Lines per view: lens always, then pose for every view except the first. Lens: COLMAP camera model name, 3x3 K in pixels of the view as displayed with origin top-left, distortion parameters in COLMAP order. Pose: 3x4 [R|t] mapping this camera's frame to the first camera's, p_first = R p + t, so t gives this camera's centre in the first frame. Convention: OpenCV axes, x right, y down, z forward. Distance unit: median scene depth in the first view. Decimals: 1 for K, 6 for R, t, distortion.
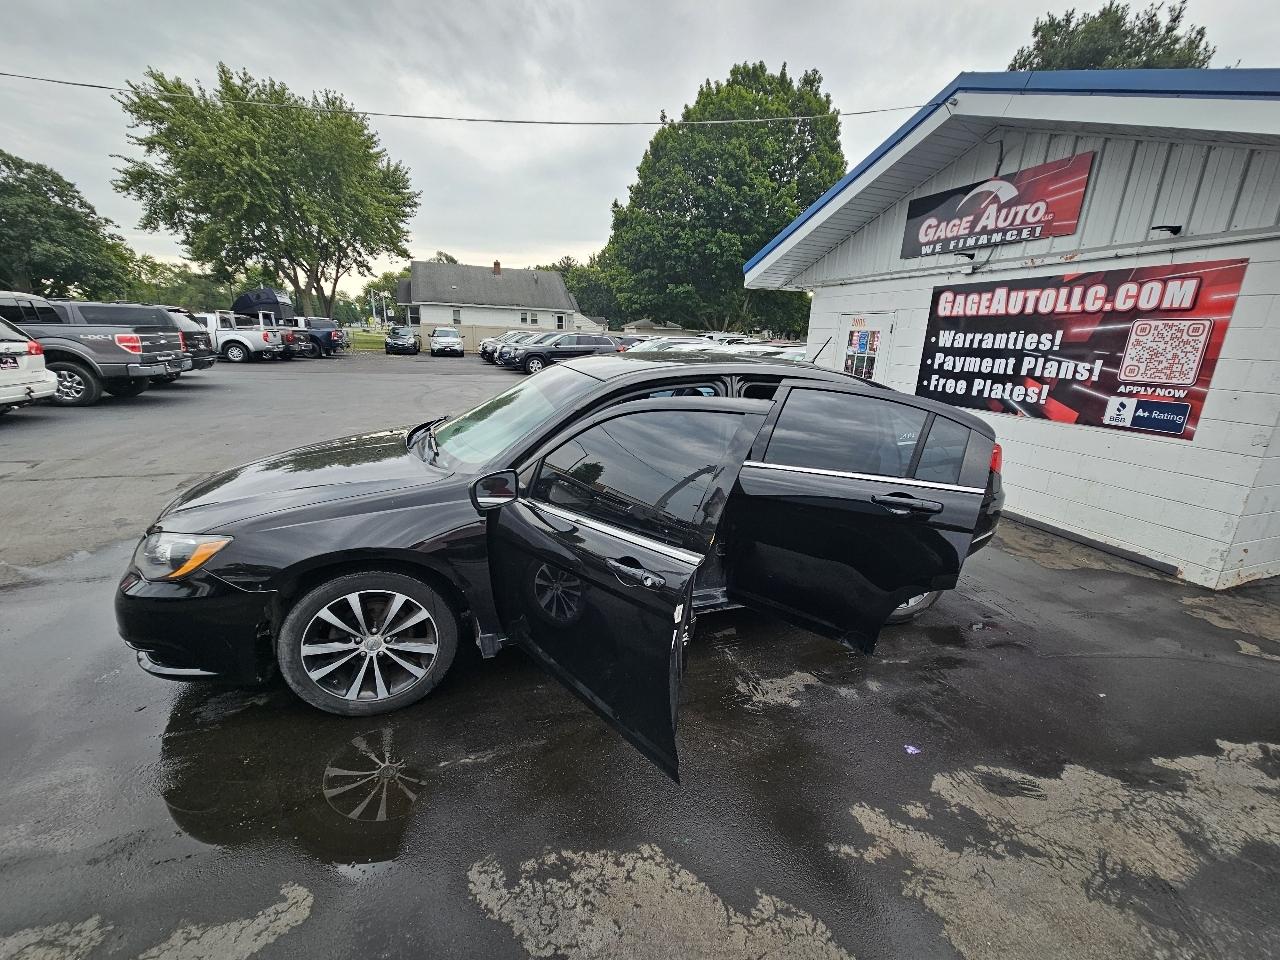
lens RADIAL K [[523.8, 0, 652.7], [0, 523.8, 481.1], [0, 0, 1]] dist [-0.000358, -0.000414]
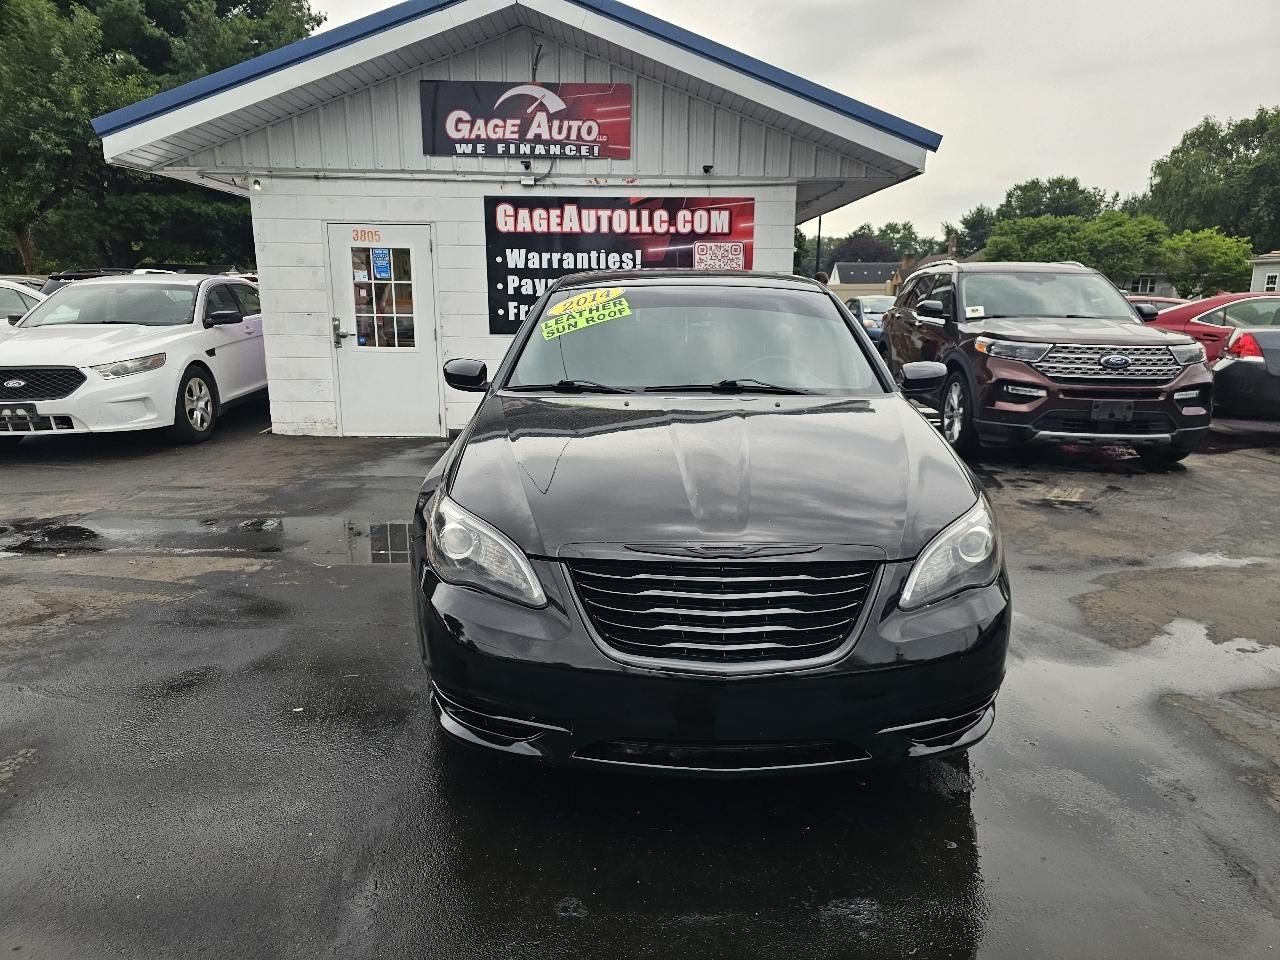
lens RADIAL K [[865.2, 0, 640.0], [0, 865.2, 480.0], [0, 0, 1]] dist [0.060508, -0.055366]
pose [[0.325941, -0.228346, 0.917399, -0.776449], [0.255210, 0.955617, 0.147186, -0.083931], [-0.910292, 0.186155, 0.369751, 0.359618]]
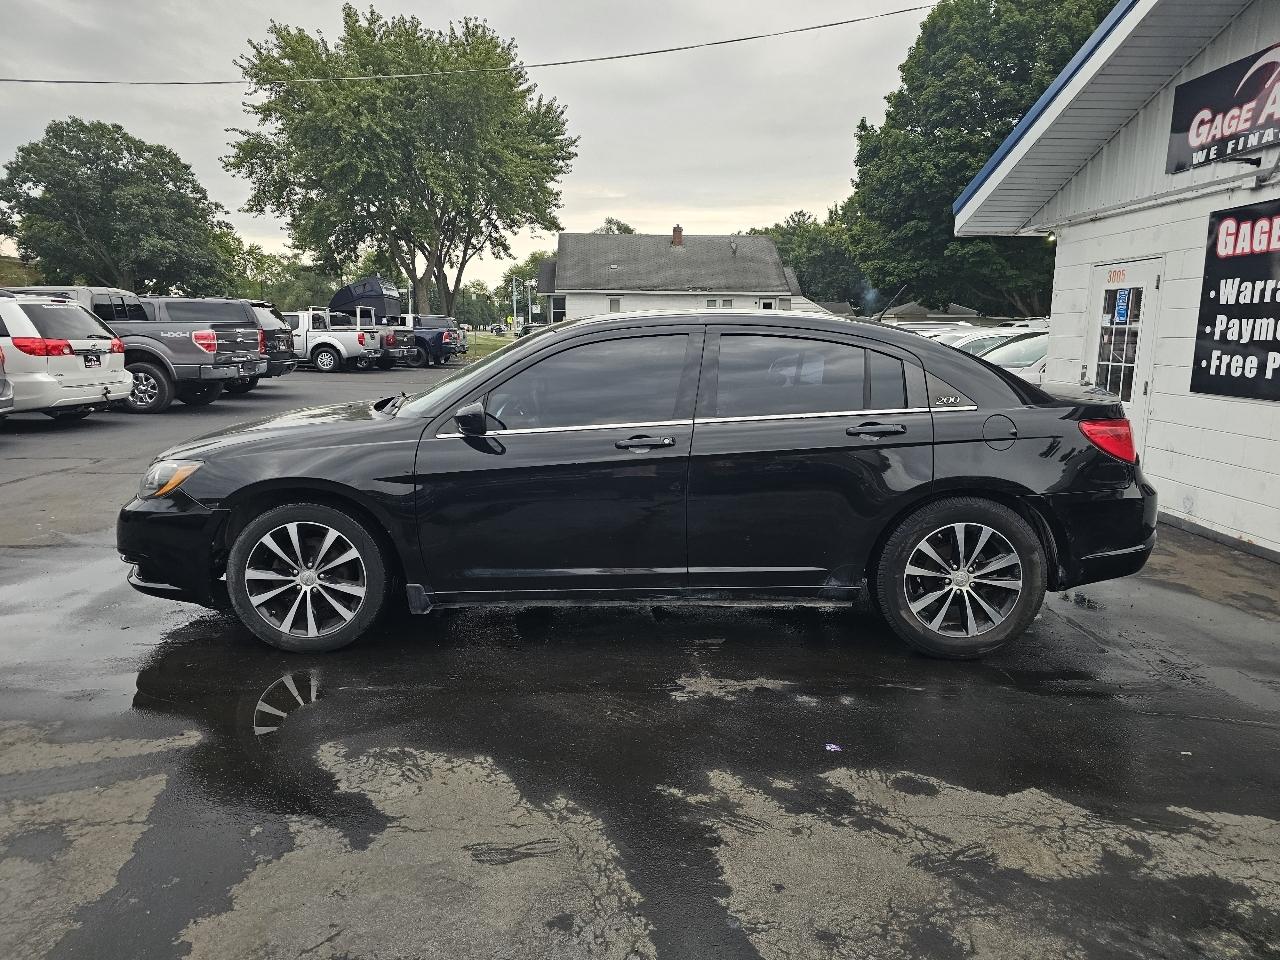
lens RADIAL K [[868.7, 0, 654.5], [0, 868.7, 468.1], [0, 0, 1]] dist [0.052280, -0.050101]
pose [[0.949823, 0.023342, -0.311917, 0.247525], [-0.060634, 0.992036, -0.110399, 0.093279], [0.306856, 0.123772, 0.943674, -0.170018]]
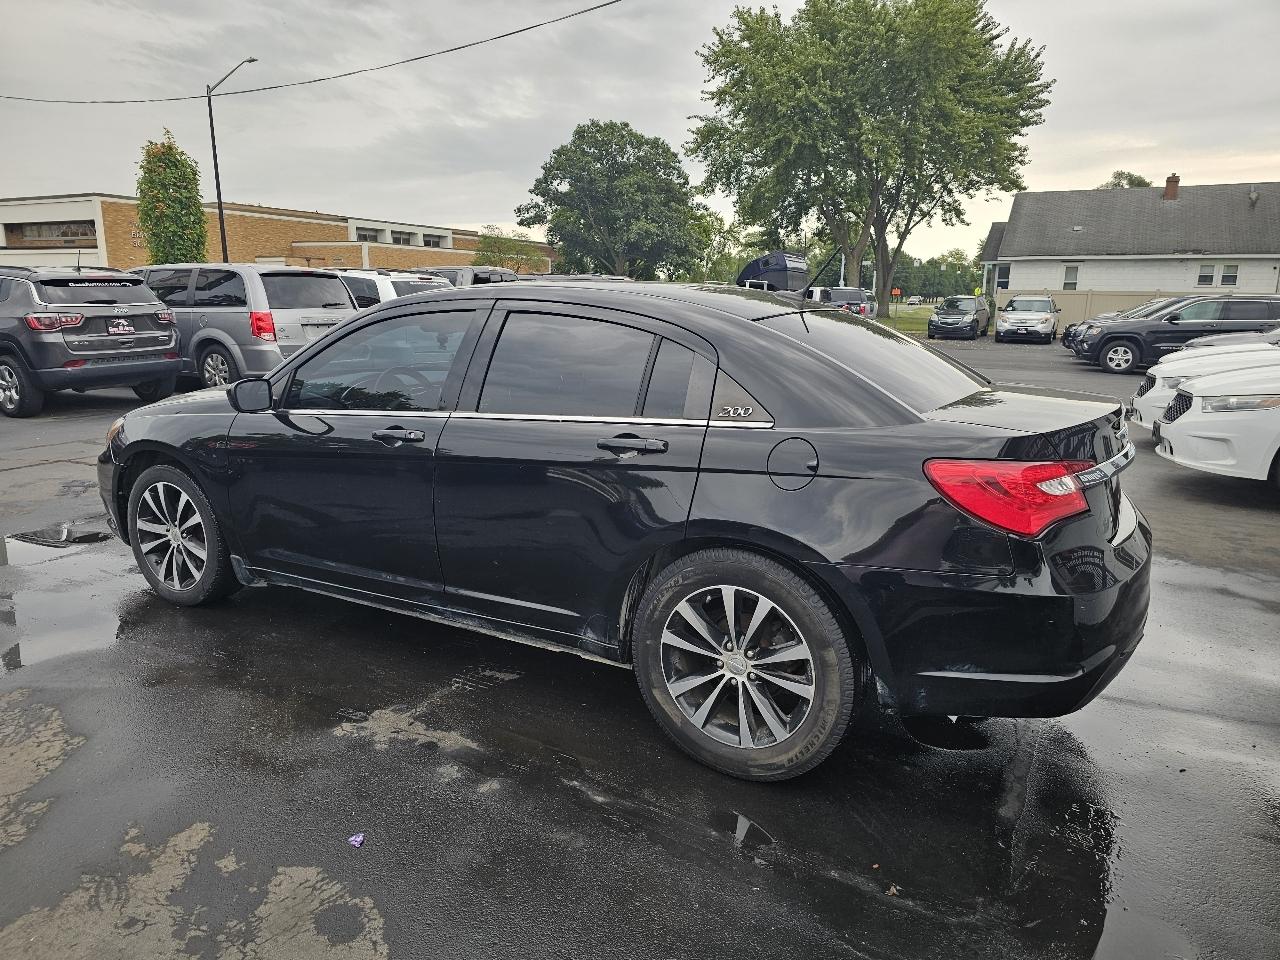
lens RADIAL K [[865.2, 0, 640.0], [0, 865.2, 480.0], [0, 0, 1]] dist [0.060508, -0.055366]
pose [[0.655520, 0.129689, -0.743959, 0.564534], [-0.192283, 0.981338, 0.001645, 0.001129], [0.730289, 0.141972, 0.668223, 0.176444]]
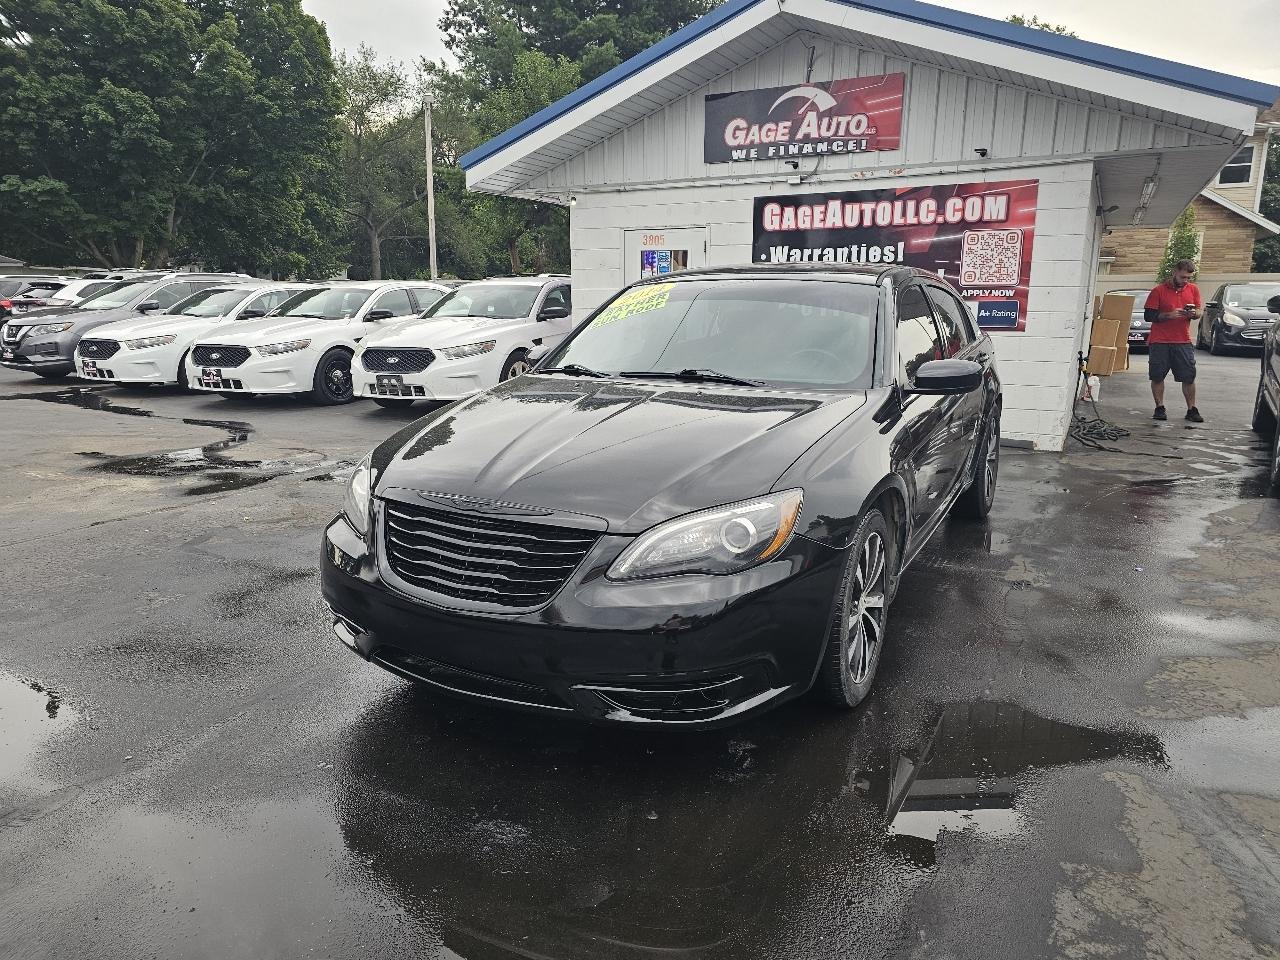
lens RADIAL K [[853.8, 0, 640.0], [0, 853.8, 480.0], [0, 0, 1]] dist [0.056355, -0.049362]
pose [[0.745654, -0.179373, 0.641737, -0.639134], [0.203060, 0.978446, 0.037547, 0.000795], [-0.634640, 0.102314, 0.766005, 0.065390]]
